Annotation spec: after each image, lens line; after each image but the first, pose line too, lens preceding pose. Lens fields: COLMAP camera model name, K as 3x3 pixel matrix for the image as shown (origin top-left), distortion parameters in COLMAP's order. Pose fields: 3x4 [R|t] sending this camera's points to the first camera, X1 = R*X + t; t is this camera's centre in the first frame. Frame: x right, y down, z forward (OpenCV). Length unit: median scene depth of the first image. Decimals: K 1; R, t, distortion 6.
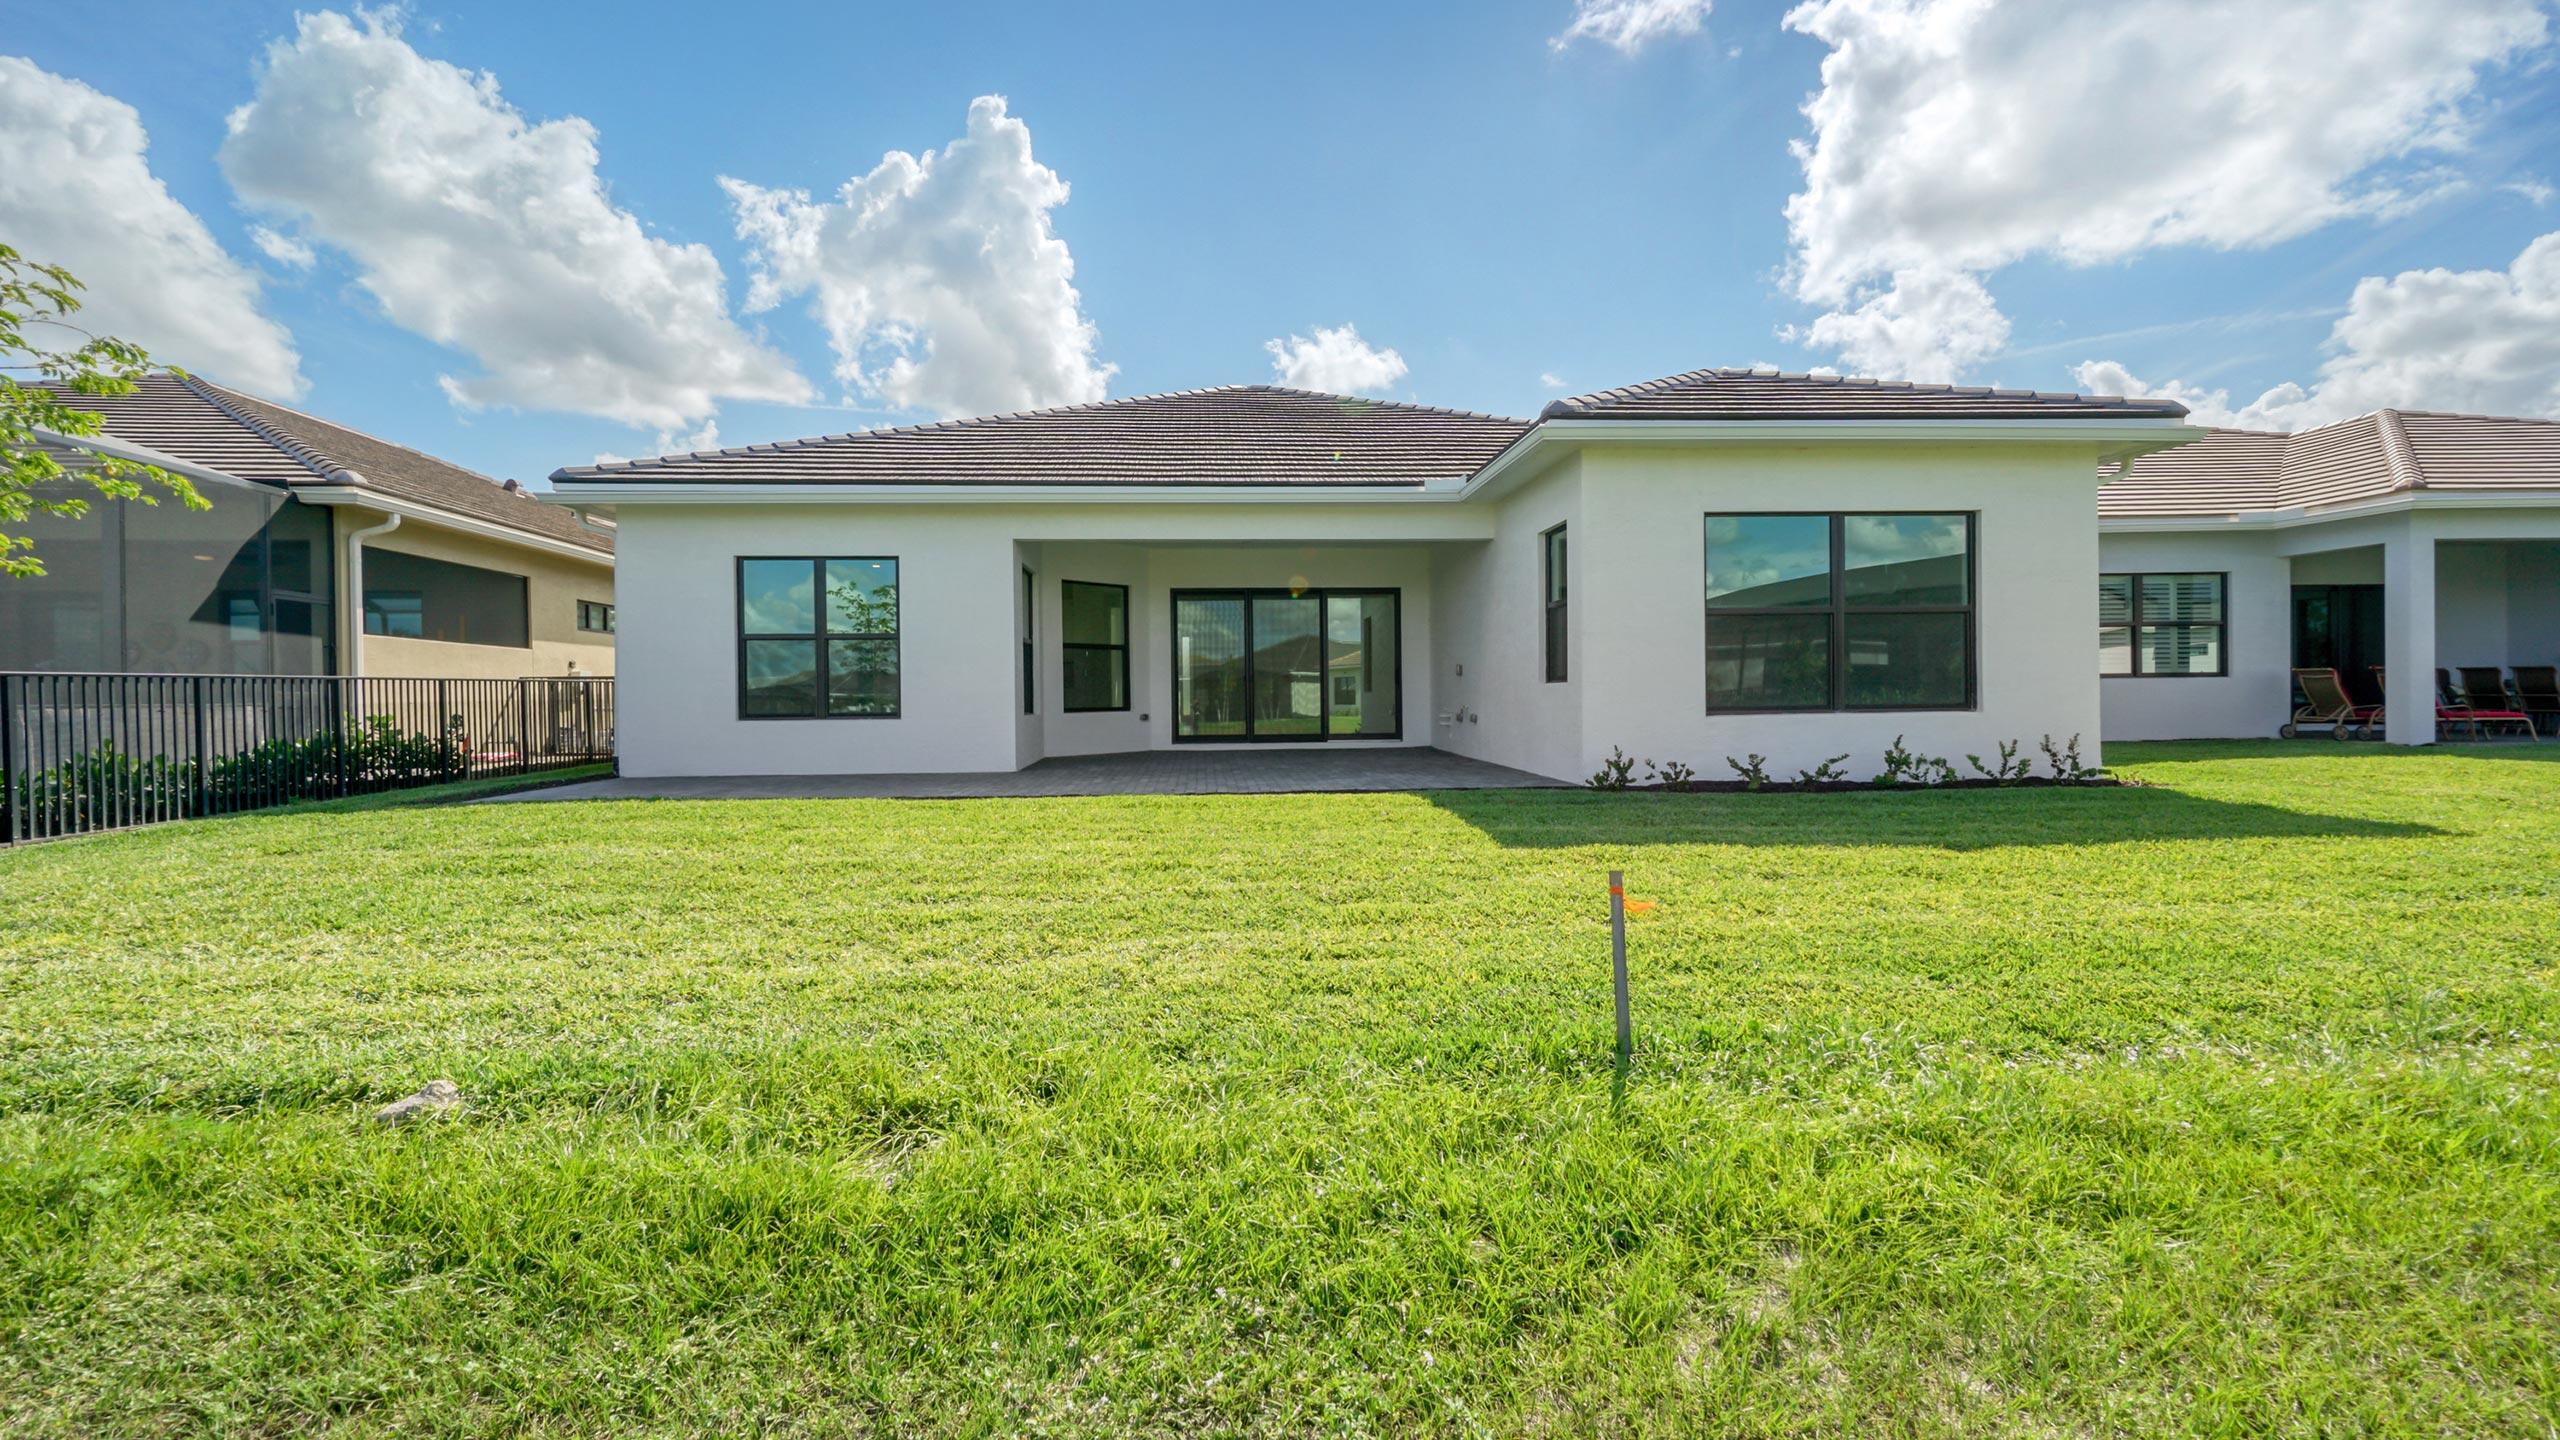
lens RADIAL K [[1084.1, 0, 1250.1], [0, 1084.1, 705.7], [0, 0, 1]] dist [-0.000546, 0.000127]
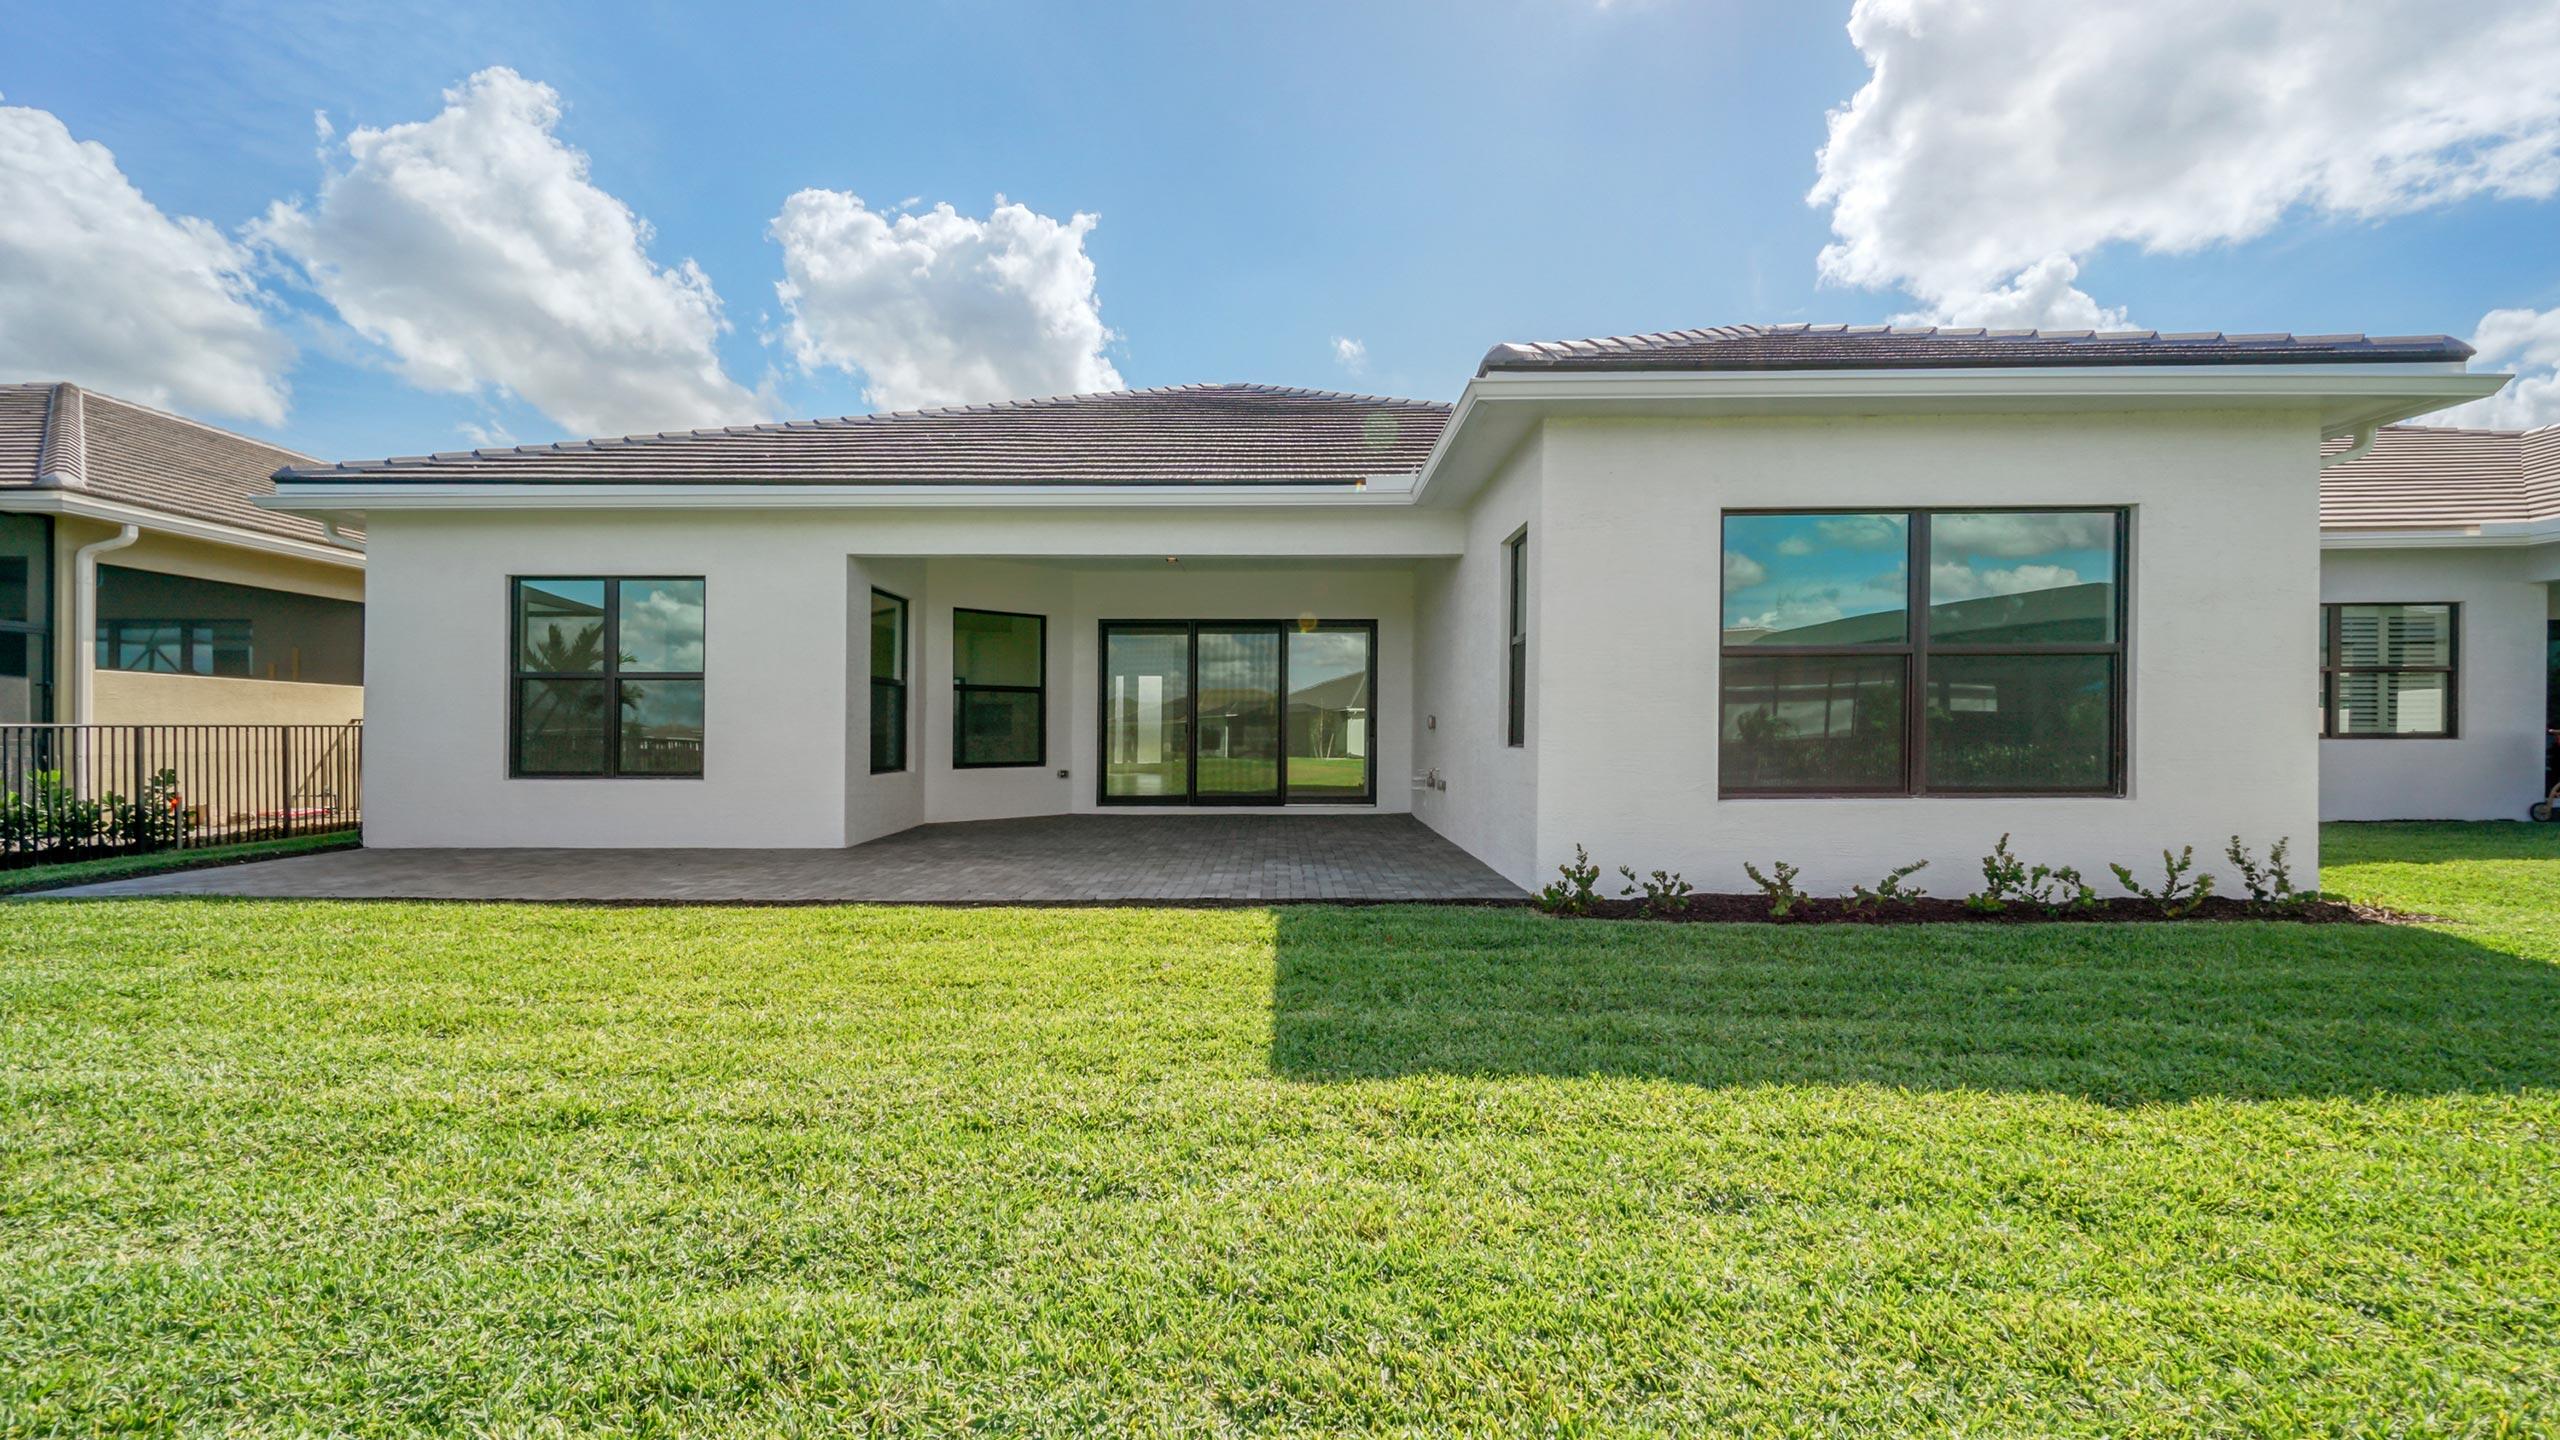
lens RADIAL K [[1104.4, 0, 1242.6], [0, 1104.4, 758.5], [0, 0, 1]] dist [0.002651, -0.000180]
pose [[0.997705, 0.011407, -0.066739, 0.132957], [-0.010462, 0.999840, 0.014485, -0.020443], [0.066894, -0.013753, 0.997665, 0.221263]]
